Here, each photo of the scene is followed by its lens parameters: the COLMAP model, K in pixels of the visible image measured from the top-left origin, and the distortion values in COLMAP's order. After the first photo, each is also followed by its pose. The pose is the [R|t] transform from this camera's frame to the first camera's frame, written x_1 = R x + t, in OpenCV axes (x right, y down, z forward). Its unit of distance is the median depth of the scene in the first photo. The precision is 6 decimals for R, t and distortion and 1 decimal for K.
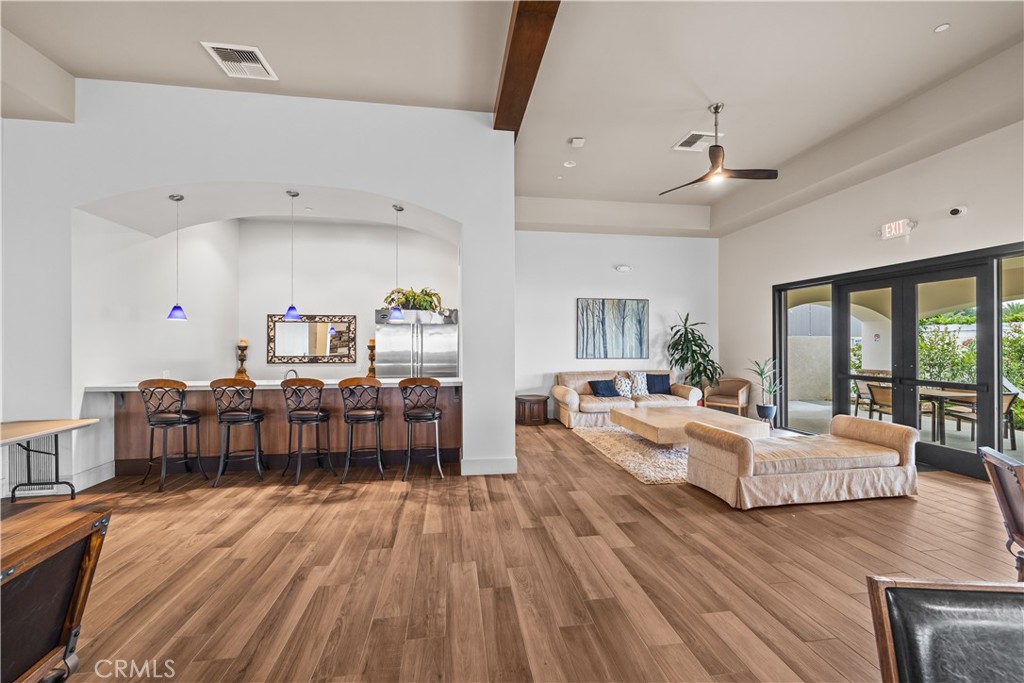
lens RADIAL K [[415.5, 0, 509.7], [0, 415.5, 342.1], [0, 0, 1]] dist [-0.003619, 0.000021]
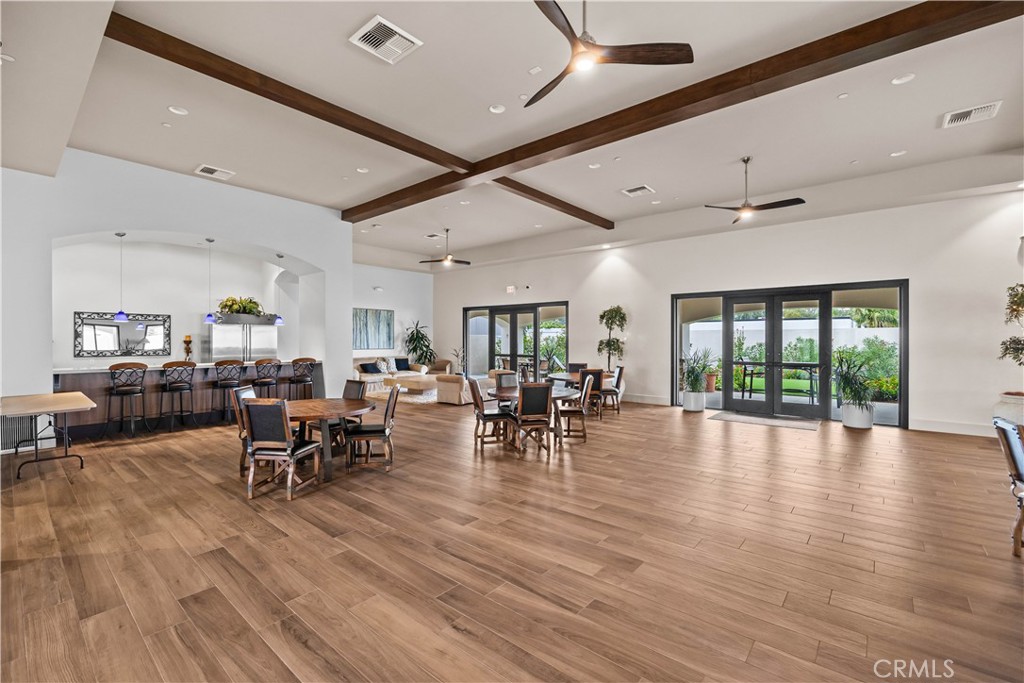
lens RADIAL K [[446.2, 0, 511.0], [0, 446.2, 340.2], [0, 0, 1]] dist [-0.000446, -0.000064]
pose [[0.754112, -0.001049, 0.656745, -0.475155], [-0.002877, 0.999984, 0.004901, -0.001615], [-0.656740, -0.005585, 0.754097, -0.594690]]
